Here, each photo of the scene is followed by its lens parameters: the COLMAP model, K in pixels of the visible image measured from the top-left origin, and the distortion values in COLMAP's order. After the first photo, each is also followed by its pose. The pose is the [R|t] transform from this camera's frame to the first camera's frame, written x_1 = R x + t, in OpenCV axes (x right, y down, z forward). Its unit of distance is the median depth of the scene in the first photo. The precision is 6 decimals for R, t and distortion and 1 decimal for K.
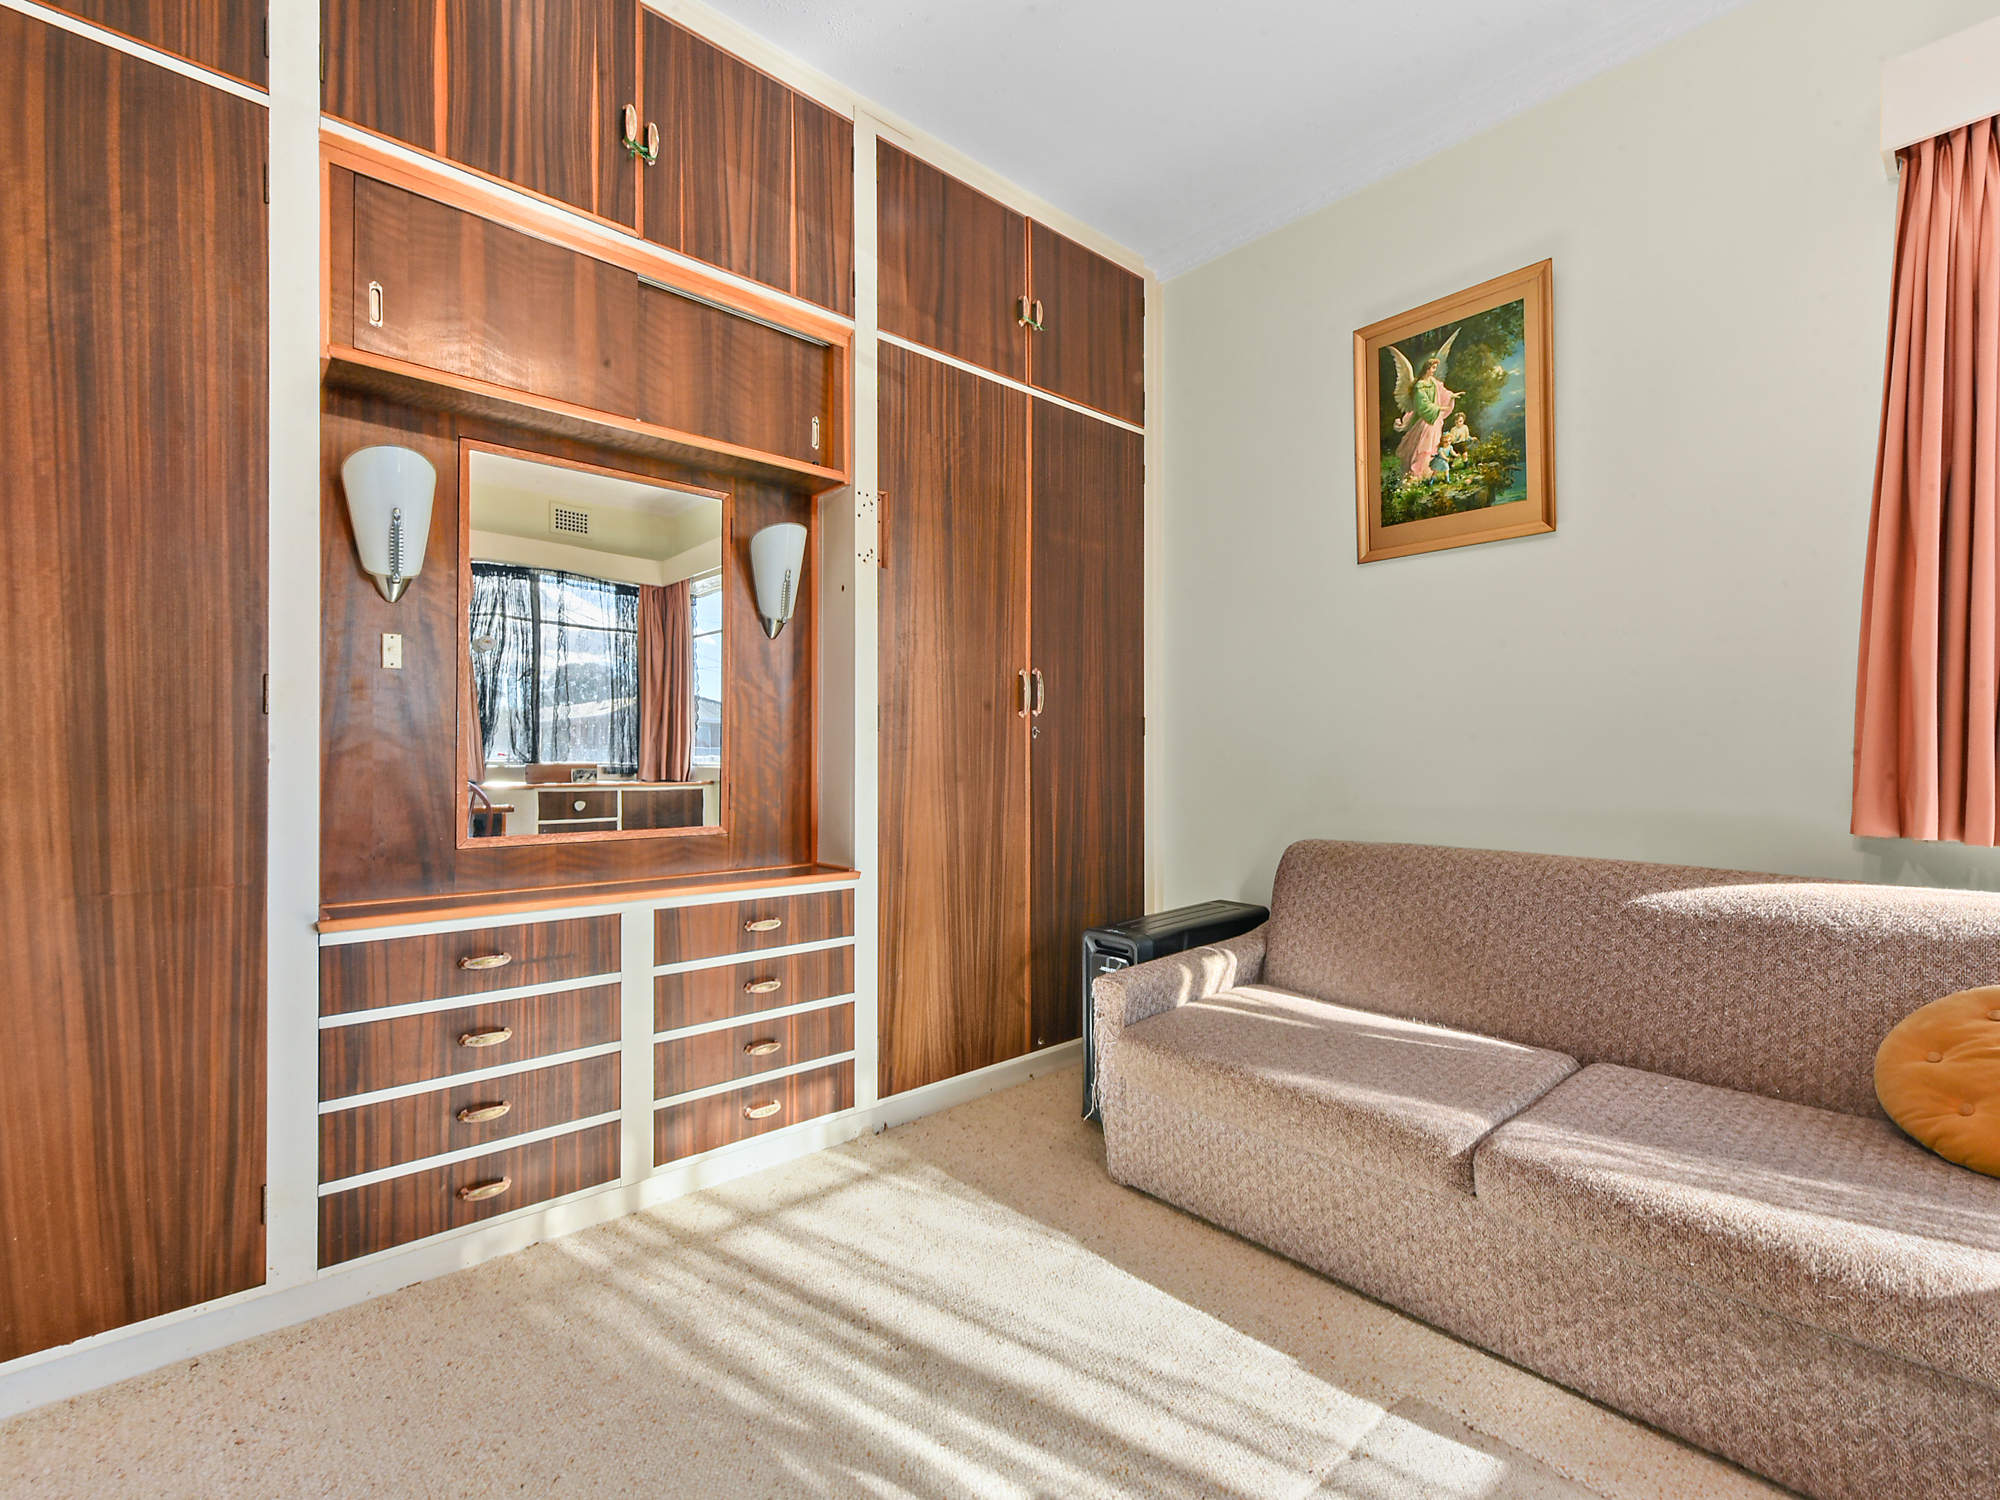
lens RADIAL K [[904.8, 0, 1007.6], [0, 904.8, 769.6], [0, 0, 1]] dist [0.004569, -0.000065]
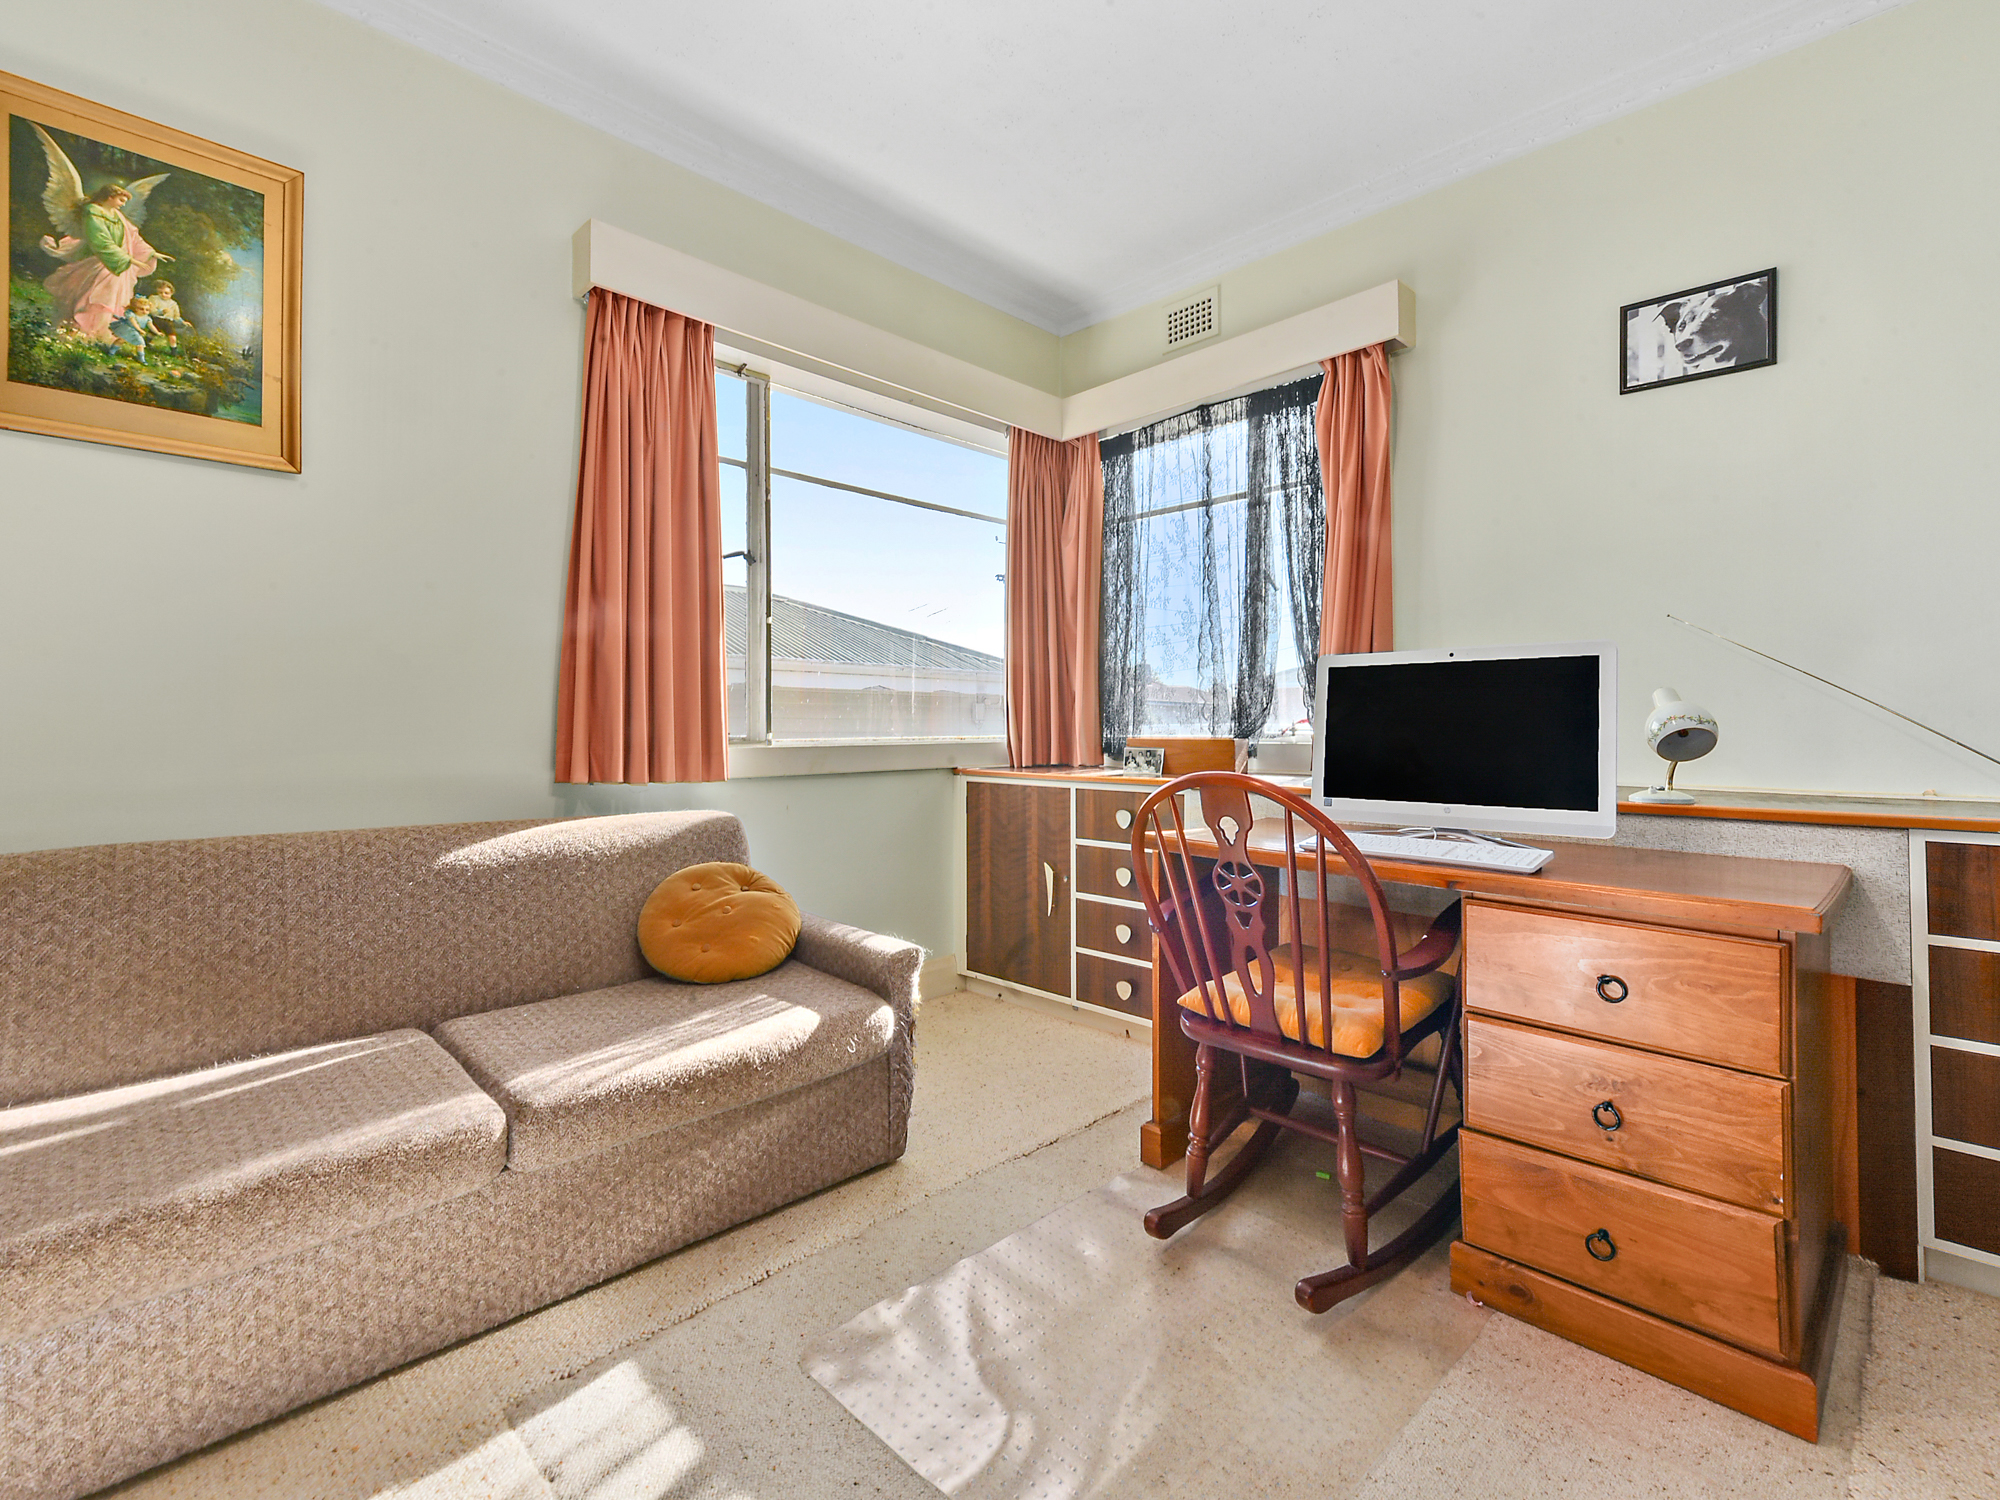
lens RADIAL K [[941.4, 0, 1006.4], [0, 941.4, 723.8], [0, 0, 1]] dist [0.014403, -0.000291]
pose [[-0.044191, 0.003287, 0.999018, -0.419145], [0.018059, 0.999834, -0.002491, 0.001007], [-0.998860, 0.017931, -0.044243, 0.386999]]
